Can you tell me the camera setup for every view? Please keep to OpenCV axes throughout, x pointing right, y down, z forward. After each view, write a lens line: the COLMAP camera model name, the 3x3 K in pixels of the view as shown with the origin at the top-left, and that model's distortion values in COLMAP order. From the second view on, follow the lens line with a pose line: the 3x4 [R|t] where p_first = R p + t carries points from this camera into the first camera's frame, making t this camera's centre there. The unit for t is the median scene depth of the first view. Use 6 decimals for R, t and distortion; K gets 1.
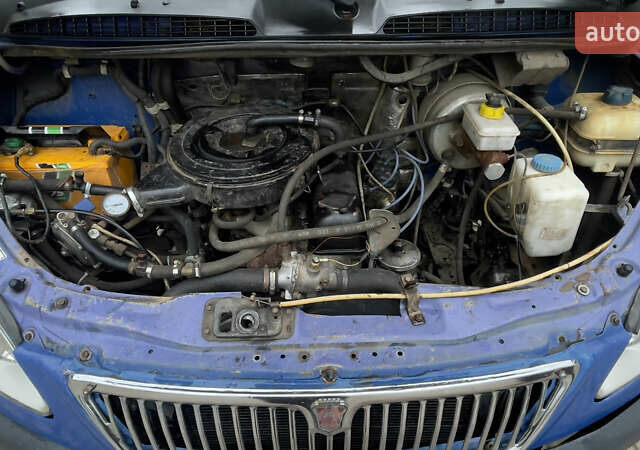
lens RADIAL K [[423.6, 0, 320.0], [0, 423.6, 225.0], [0, 0, 1]] dist [-0.001692, -0.001481]
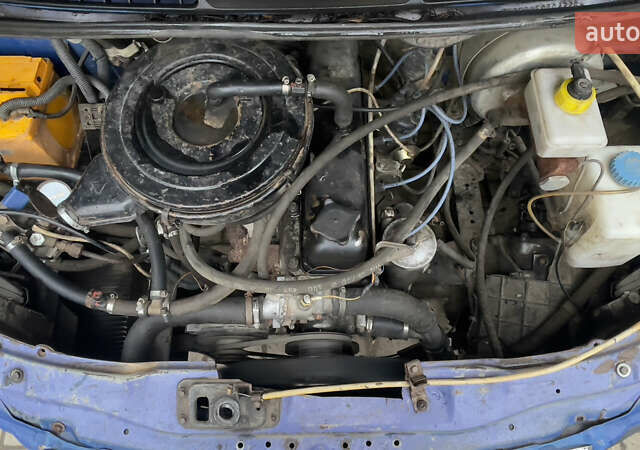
lens RADIAL K [[437.1, 0, 316.3], [0, 437.1, 226.0], [0, 0, 1]] dist [-0.009081, -0.005233]
pose [[0.999652, 0.012350, -0.023291, 0.024098], [0.000408, 0.876129, 0.482076, -0.414042], [0.026360, -0.481918, 0.875820, 0.296654]]
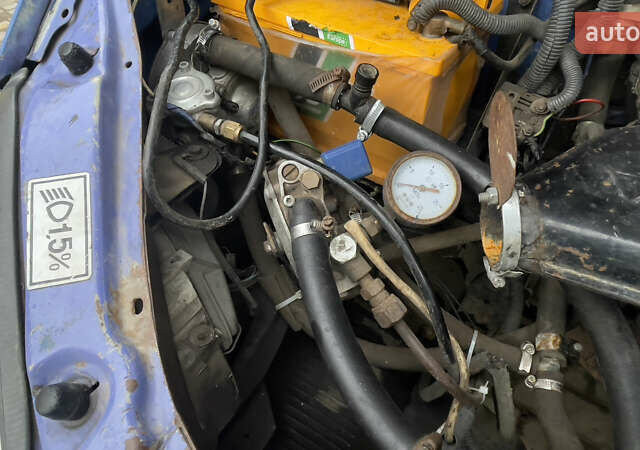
lens RADIAL K [[423.6, 0, 320.0], [0, 423.6, 225.0], [0, 0, 1]] dist [-0.001692, -0.001481]
pose [[0.806327, 0.435550, -0.400168, -0.419809], [-0.356960, 0.897806, 0.257924, -0.085249], [0.471611, -0.065127, 0.879398, 0.683936]]
